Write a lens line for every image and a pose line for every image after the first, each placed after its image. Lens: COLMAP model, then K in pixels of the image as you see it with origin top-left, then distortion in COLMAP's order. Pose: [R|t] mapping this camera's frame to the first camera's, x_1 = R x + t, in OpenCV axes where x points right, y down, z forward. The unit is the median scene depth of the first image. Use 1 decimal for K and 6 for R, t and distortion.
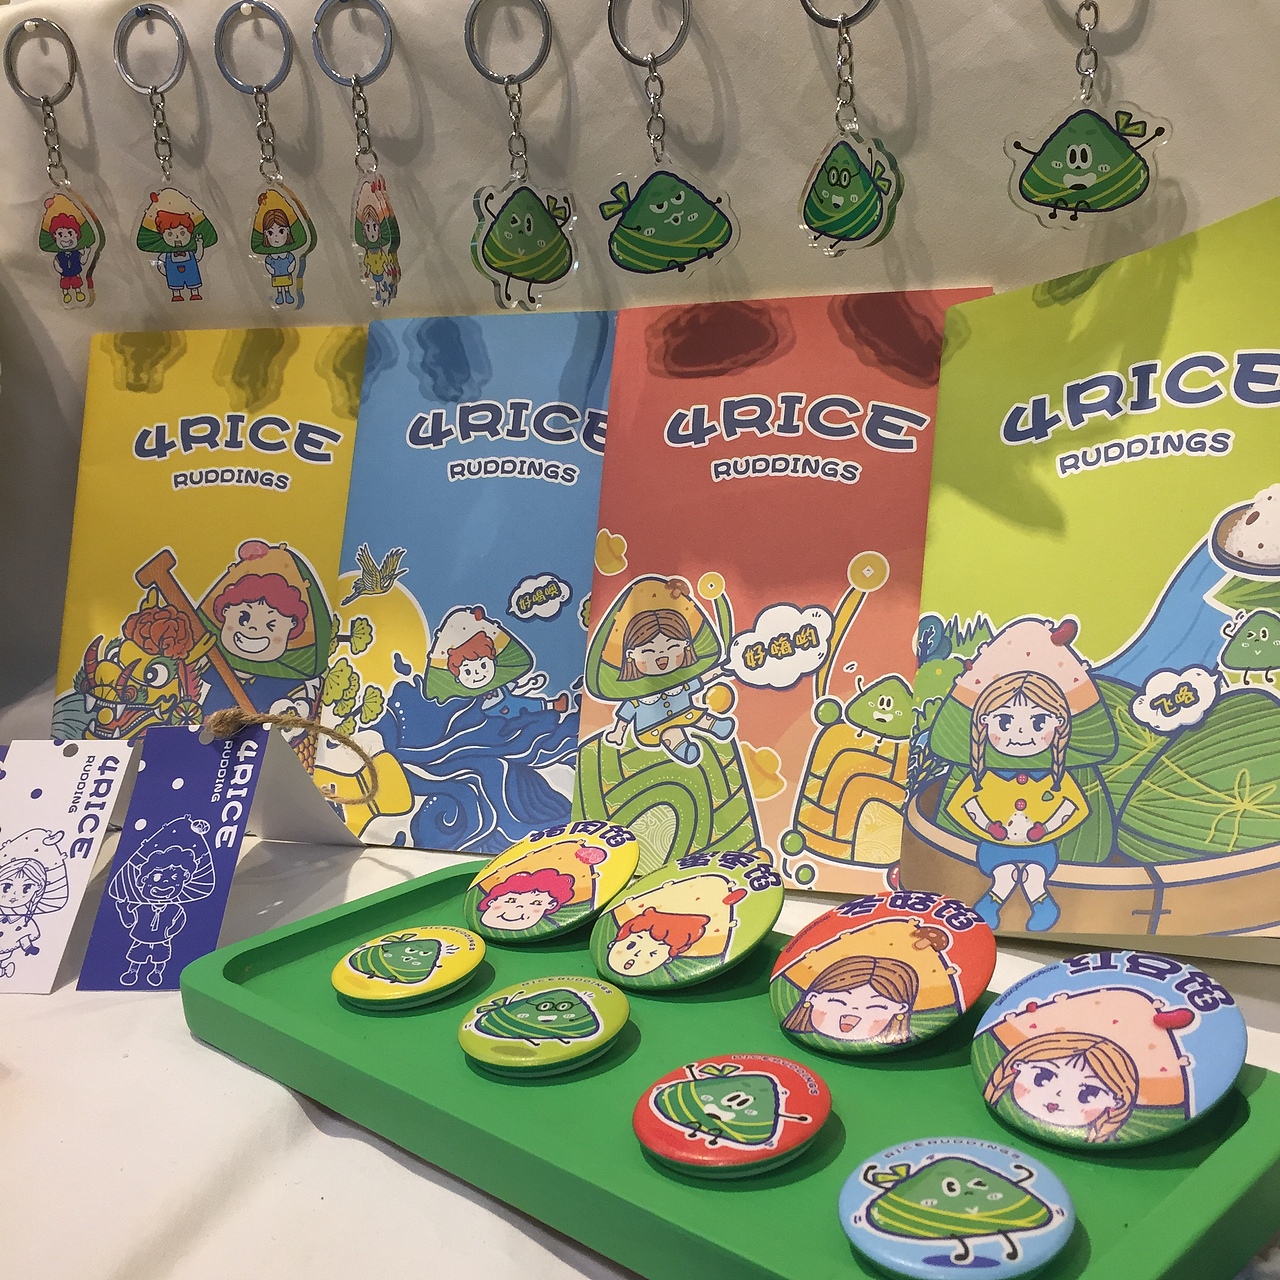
lens RADIAL K [[1511.3, 0, 637.7], [0, 1511.3, 651.6], [0, 0, 1]] dist [0.041078, 0.000000]
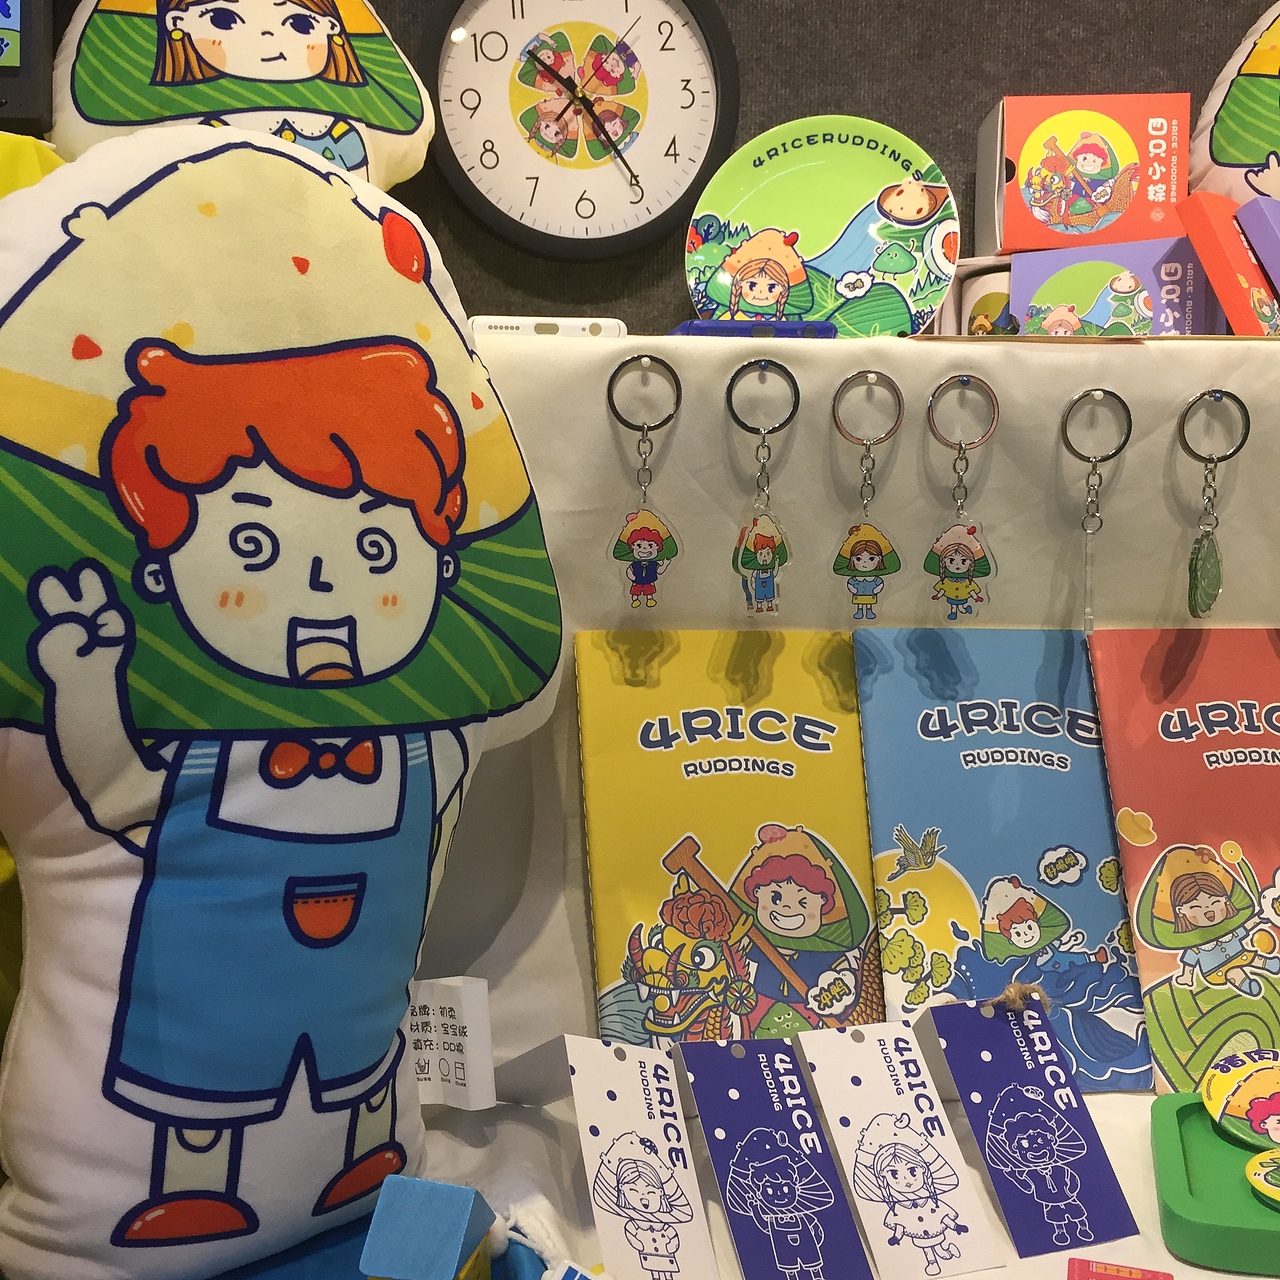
lens RADIAL K [[1511.3, 0, 634.4], [0, 1511.3, 635.0], [0, 0, 1]] dist [0.041078, 0.000000]
pose [[0.875937, 0.018822, 0.482057, -0.917191], [0.053105, 0.989404, -0.135128, -0.070358], [-0.479493, 0.143963, 0.865656, 0.093586]]
